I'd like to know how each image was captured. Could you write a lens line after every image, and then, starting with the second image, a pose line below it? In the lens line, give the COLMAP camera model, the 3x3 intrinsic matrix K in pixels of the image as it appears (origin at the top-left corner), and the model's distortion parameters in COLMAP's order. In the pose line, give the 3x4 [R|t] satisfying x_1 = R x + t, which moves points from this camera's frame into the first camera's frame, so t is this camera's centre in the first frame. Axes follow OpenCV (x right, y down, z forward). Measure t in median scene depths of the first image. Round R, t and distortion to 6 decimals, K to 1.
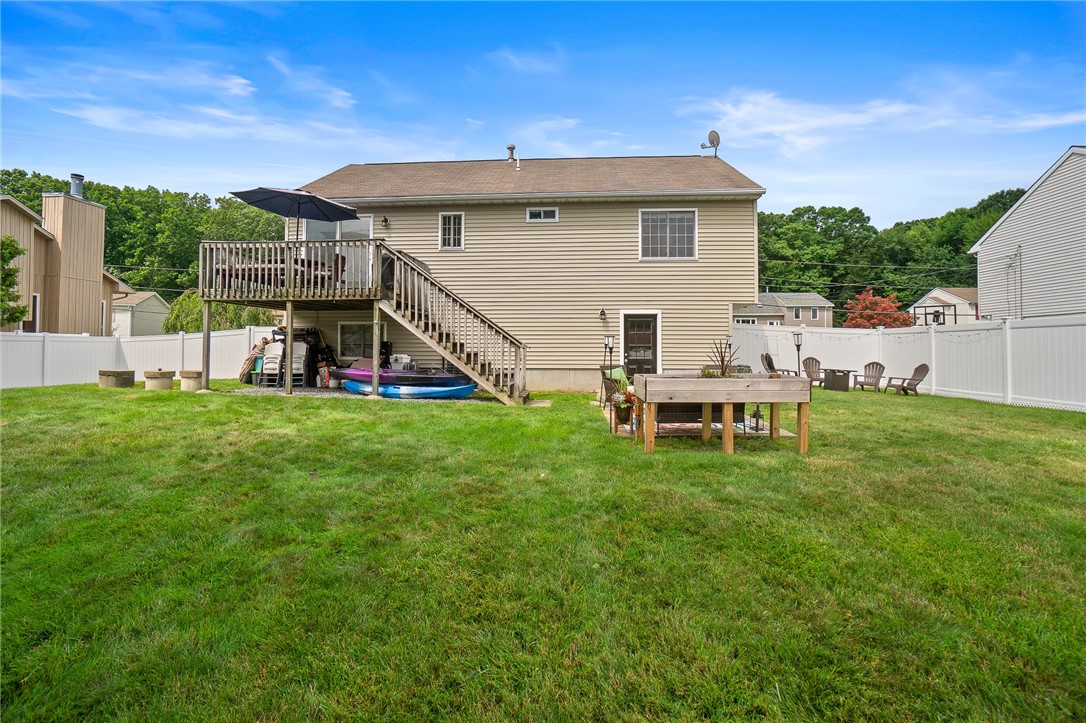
lens RADIAL K [[519.9, 0, 537.6], [0, 519.9, 338.6], [0, 0, 1]] dist [-0.004191, 0.000338]
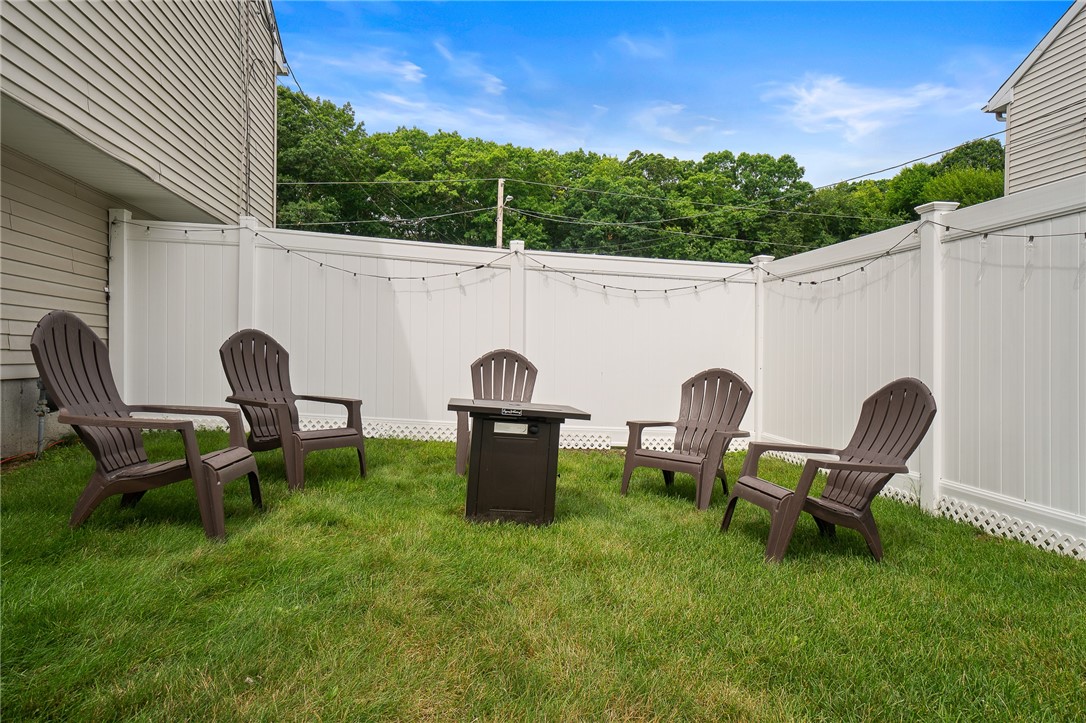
lens RADIAL K [[680.5, 0, 542.7], [0, 680.5, 364.3], [0, 0, 1]] dist [0.024378, 0.002635]
pose [[0.980442, 0.004515, 0.196757, 0.114142], [-0.009969, 0.999593, 0.026737, 0.007799], [-0.196556, -0.028175, 0.980088, 0.158109]]
